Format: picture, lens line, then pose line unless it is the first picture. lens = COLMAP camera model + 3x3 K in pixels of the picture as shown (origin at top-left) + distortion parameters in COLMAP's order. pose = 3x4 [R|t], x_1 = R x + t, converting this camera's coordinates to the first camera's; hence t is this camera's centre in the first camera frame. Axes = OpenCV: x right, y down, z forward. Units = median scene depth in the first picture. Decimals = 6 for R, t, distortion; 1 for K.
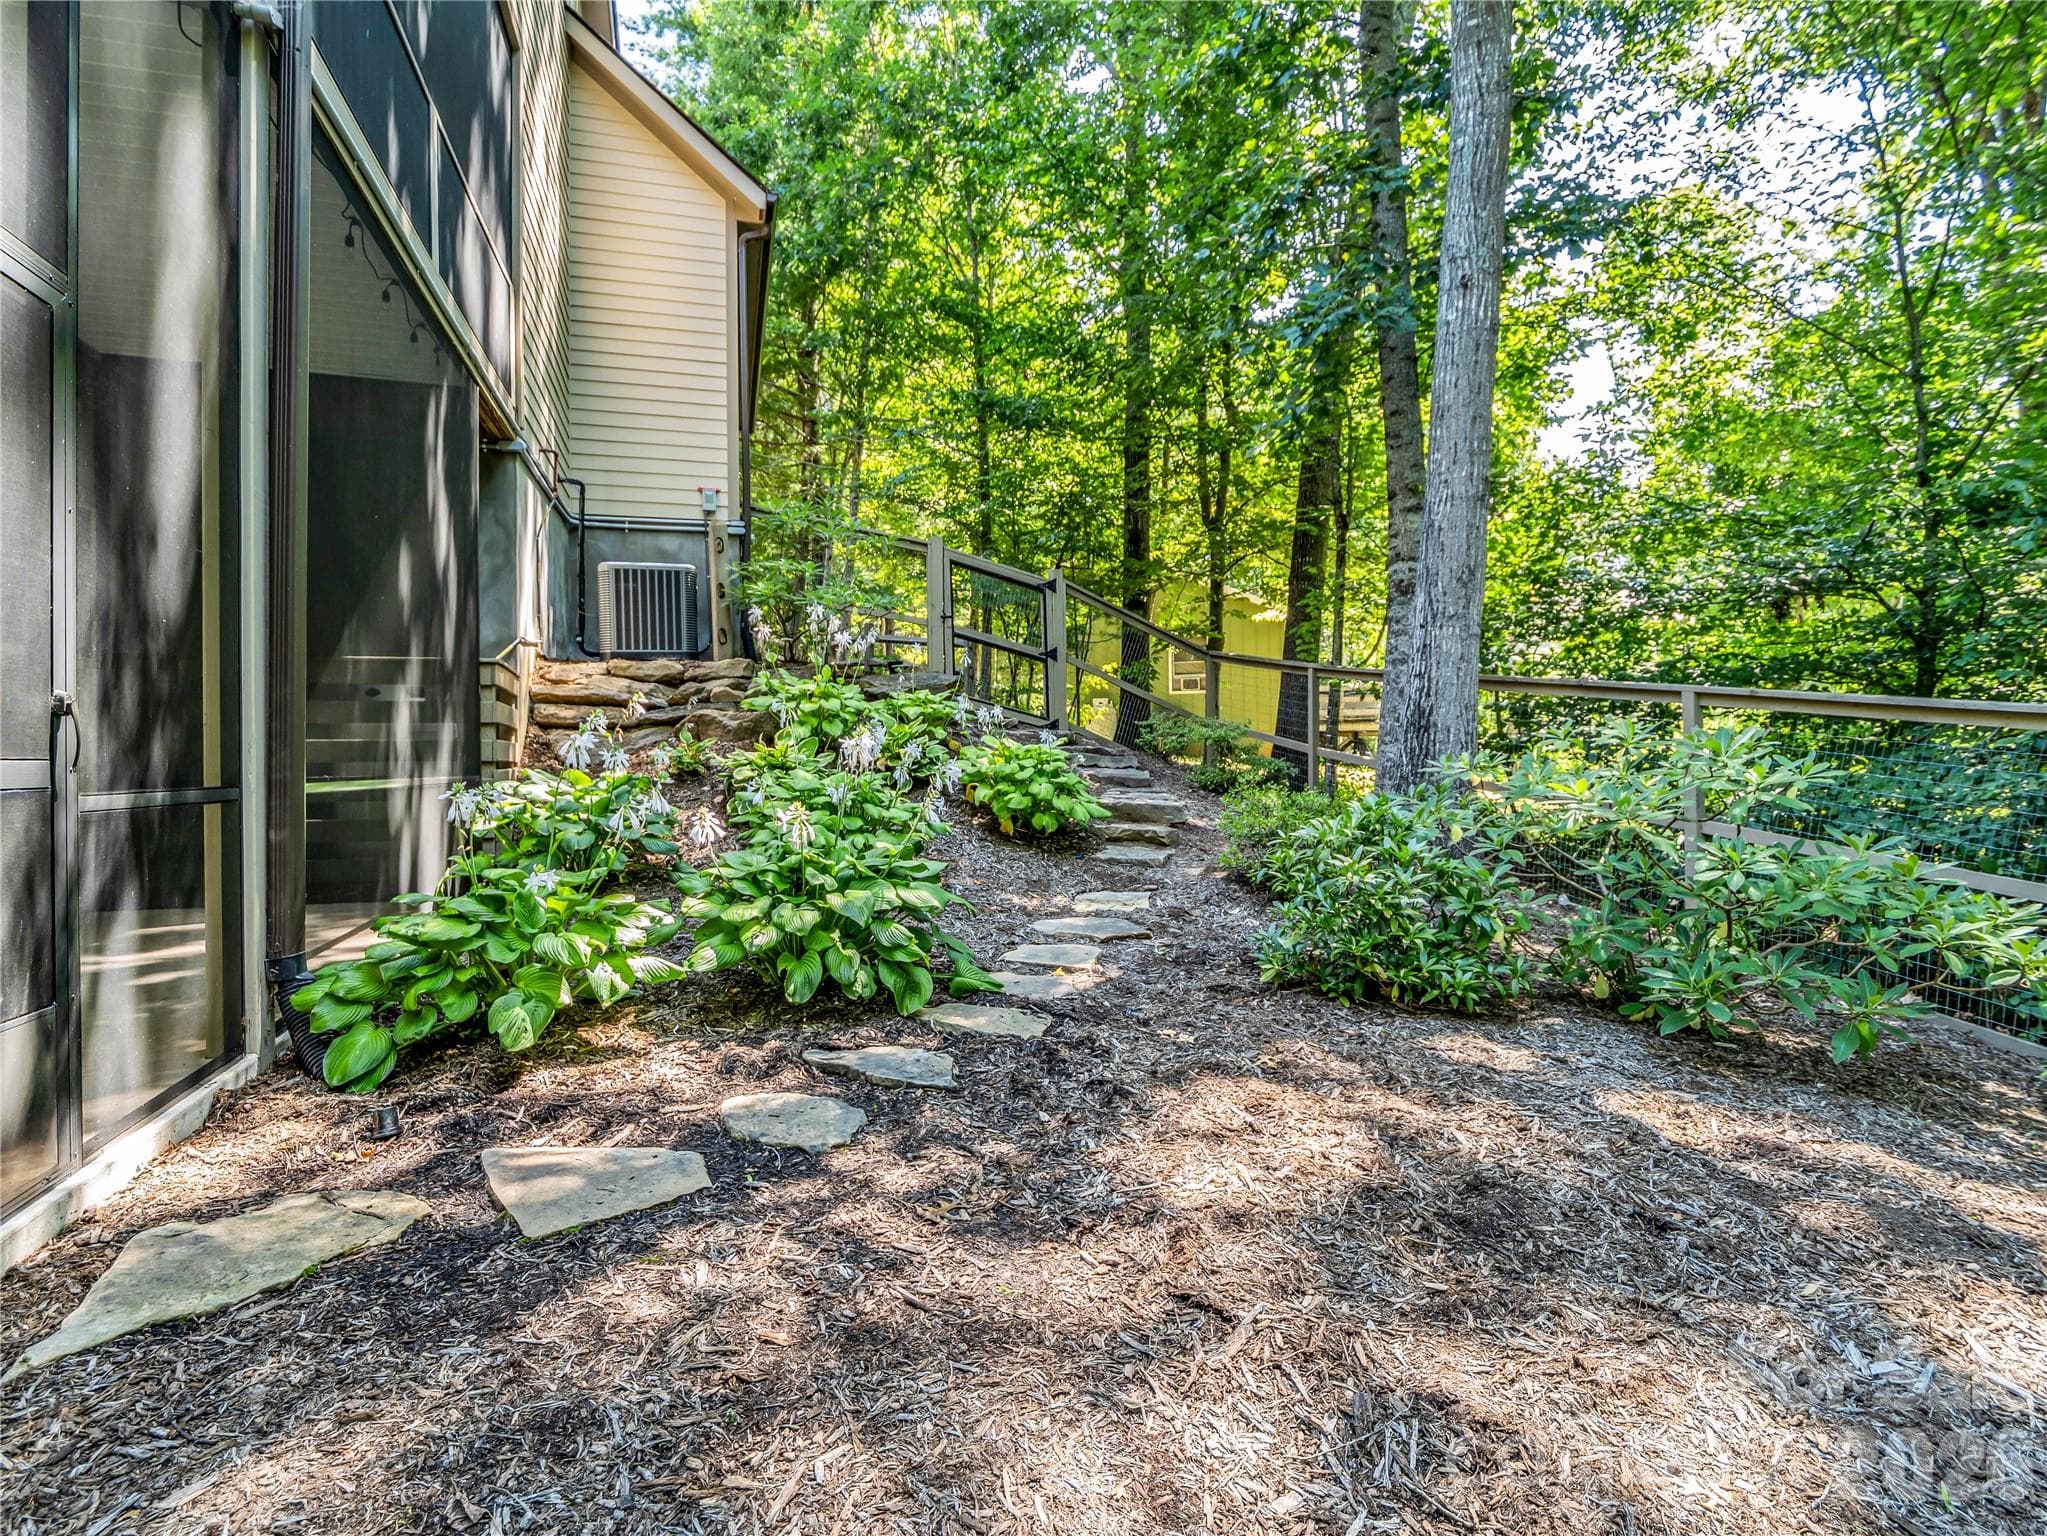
lens RADIAL K [[1007.9, 0, 1029.7], [0, 1007.9, 753.4], [0, 0, 1]] dist [-0.019223, -0.000262]
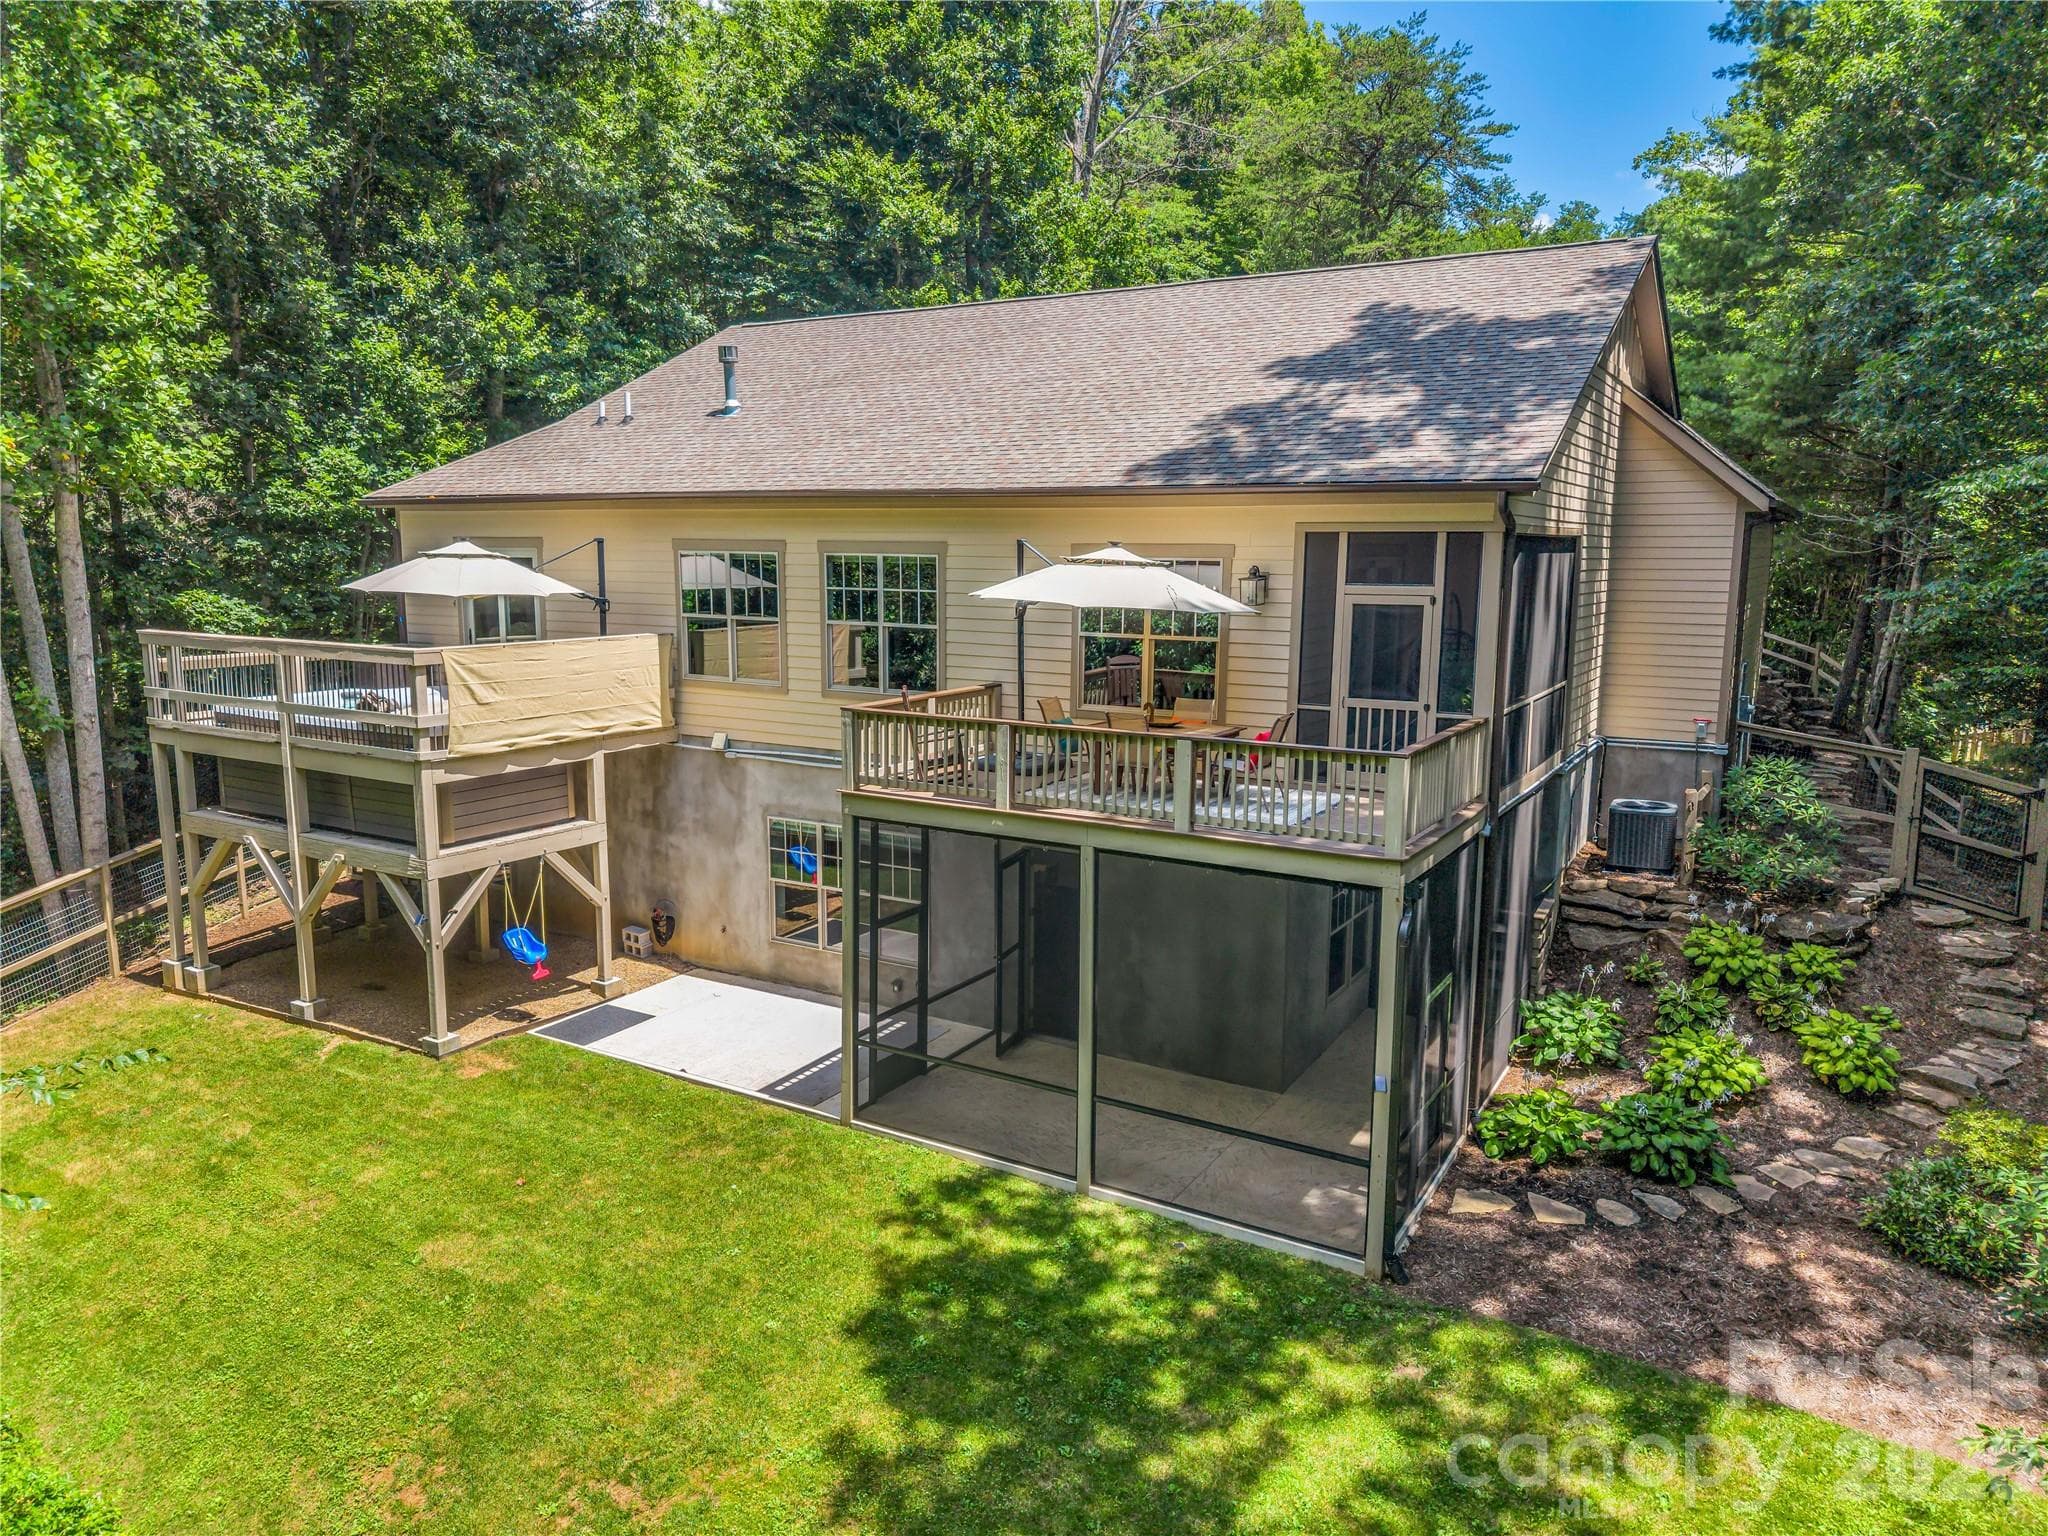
lens RADIAL K [[1387.2, 0, 1024.0], [0, 1387.2, 768.0], [0, 0, 1]] dist [0.001706, -0.000377]
pose [[0.668808, 0.128802, -0.732193, 1.220952], [-0.013585, 0.986830, 0.161187, -1.354589], [0.743311, -0.097856, 0.661750, -2.510117]]
